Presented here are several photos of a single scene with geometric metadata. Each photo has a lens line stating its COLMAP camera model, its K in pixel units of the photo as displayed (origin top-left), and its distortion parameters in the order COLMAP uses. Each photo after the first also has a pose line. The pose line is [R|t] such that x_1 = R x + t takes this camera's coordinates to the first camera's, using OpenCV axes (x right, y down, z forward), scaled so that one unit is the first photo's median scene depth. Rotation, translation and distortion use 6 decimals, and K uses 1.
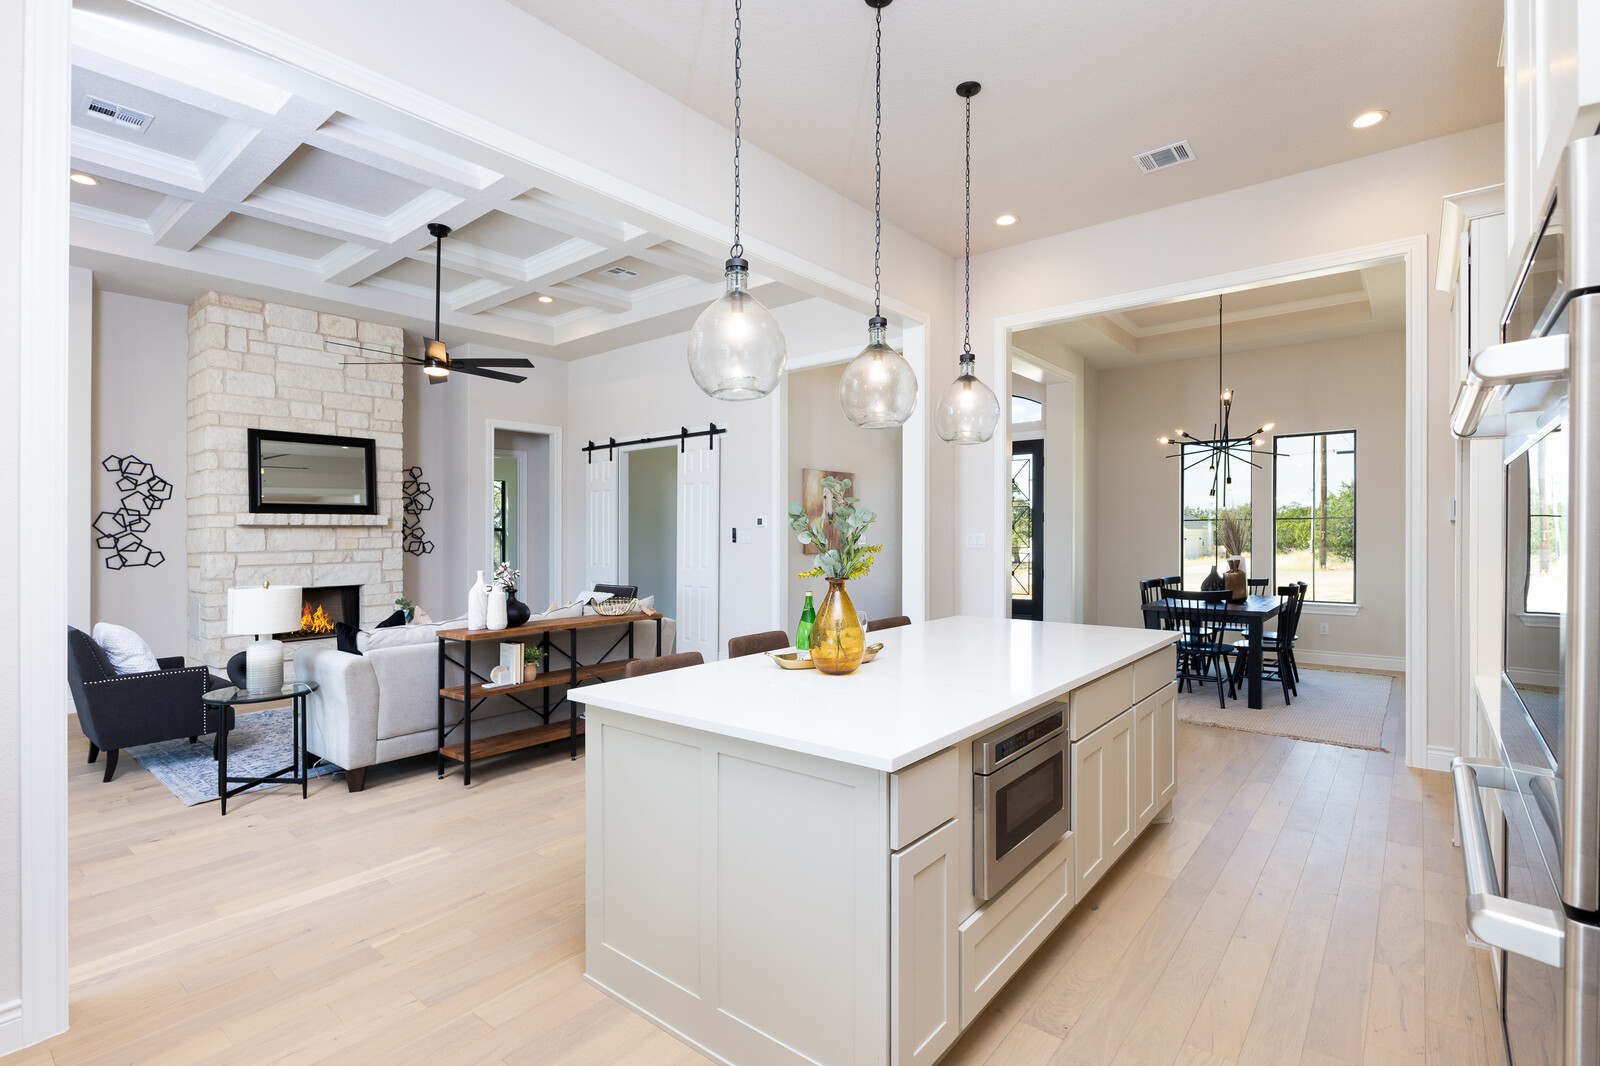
lens RADIAL K [[760.0, 0, 808.3], [0, 760.0, 526.1], [0, 0, 1]] dist [0.000796, 0.000064]
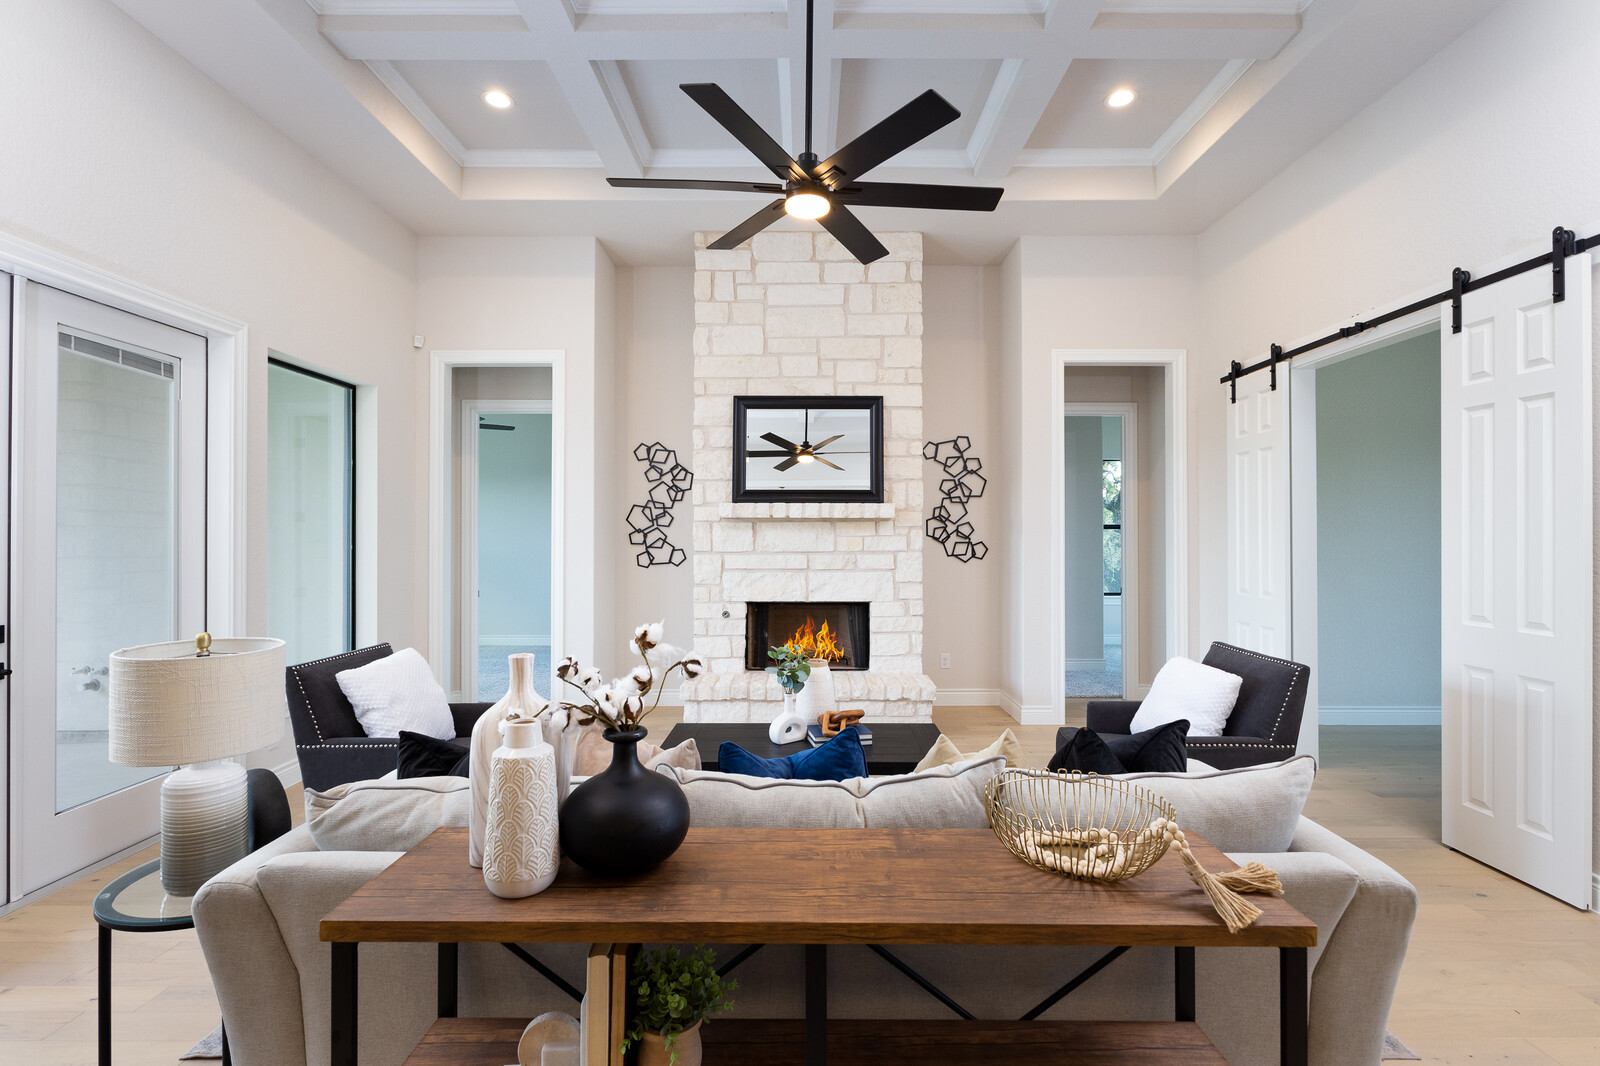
lens RADIAL K [[752.6, 0, 796.2], [0, 752.6, 527.2], [0, 0, 1]] dist [0.000499, 0.000027]
pose [[0.626469, 0.001376, -0.779445, -0.084243], [0.000500, 0.999998, 0.002167, 0.006226], [0.779446, -0.001748, 0.626467, 0.549776]]
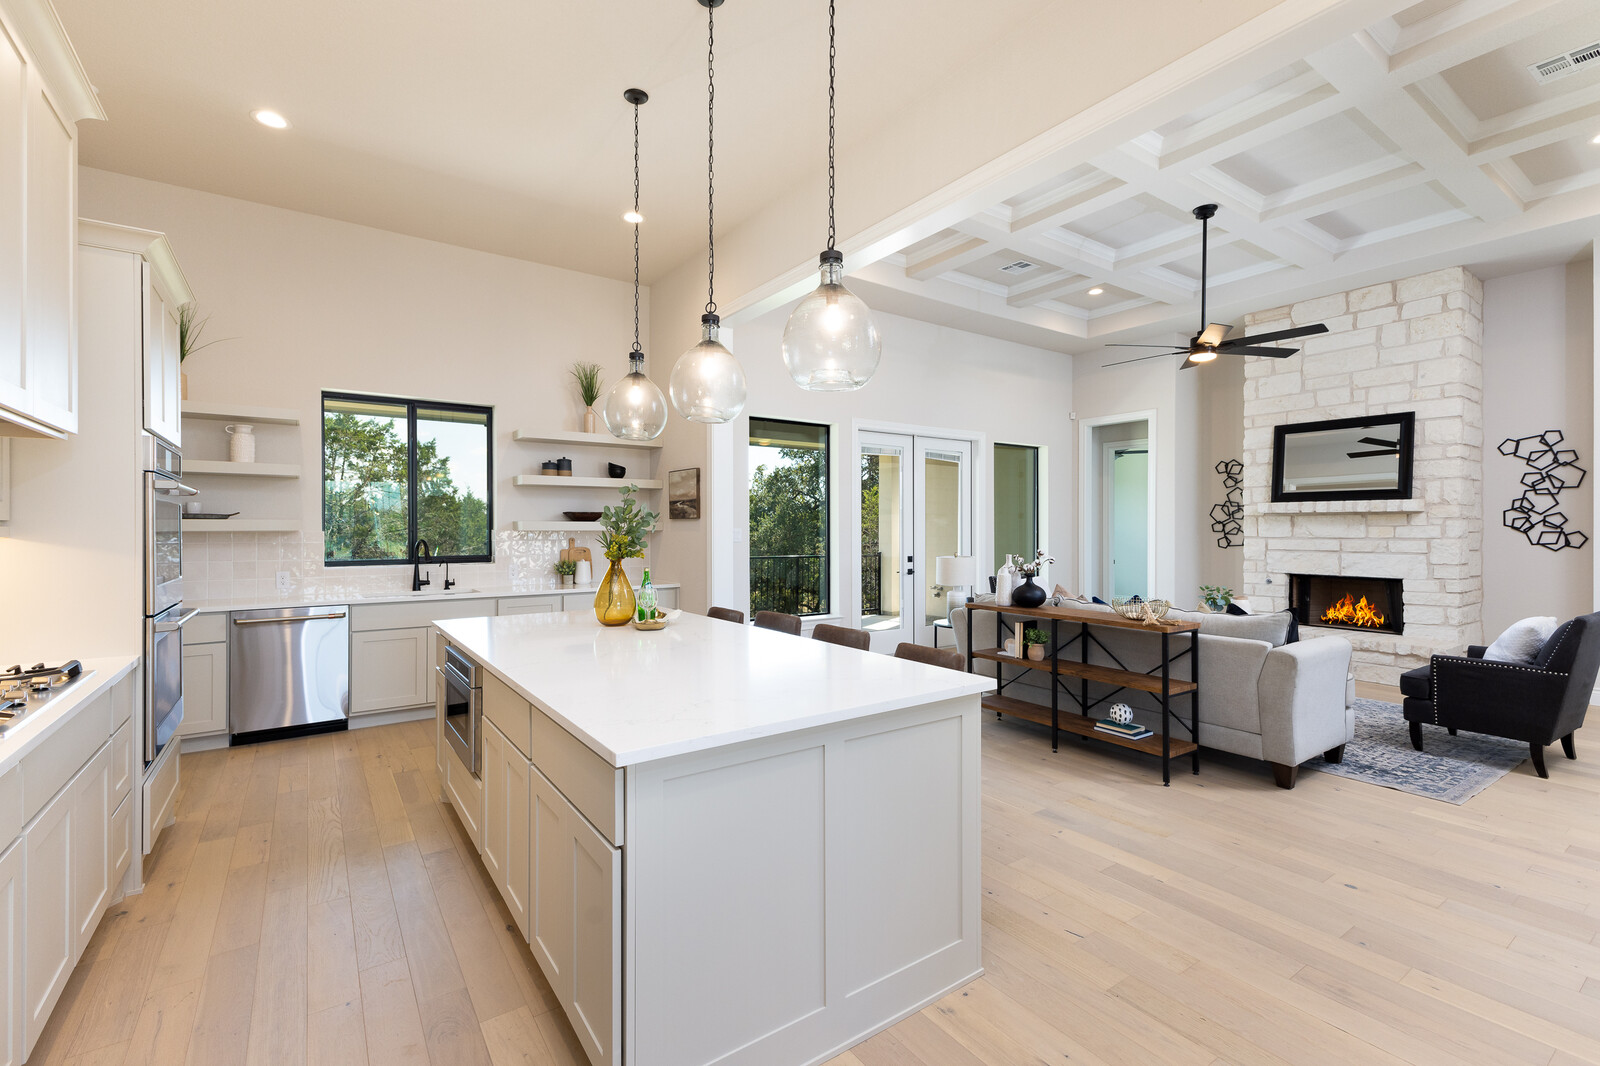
lens RADIAL K [[684.1, 0, 800.0], [0, 684.1, 533.0], [0, 0, 1]] dist [0.000665, 0.000257]
pose [[-0.276196, 0.018648, -0.960920, 0.407828], [0.010750, 0.999809, 0.016313, 0.003782], [0.961041, -0.005824, -0.276344, 0.598256]]
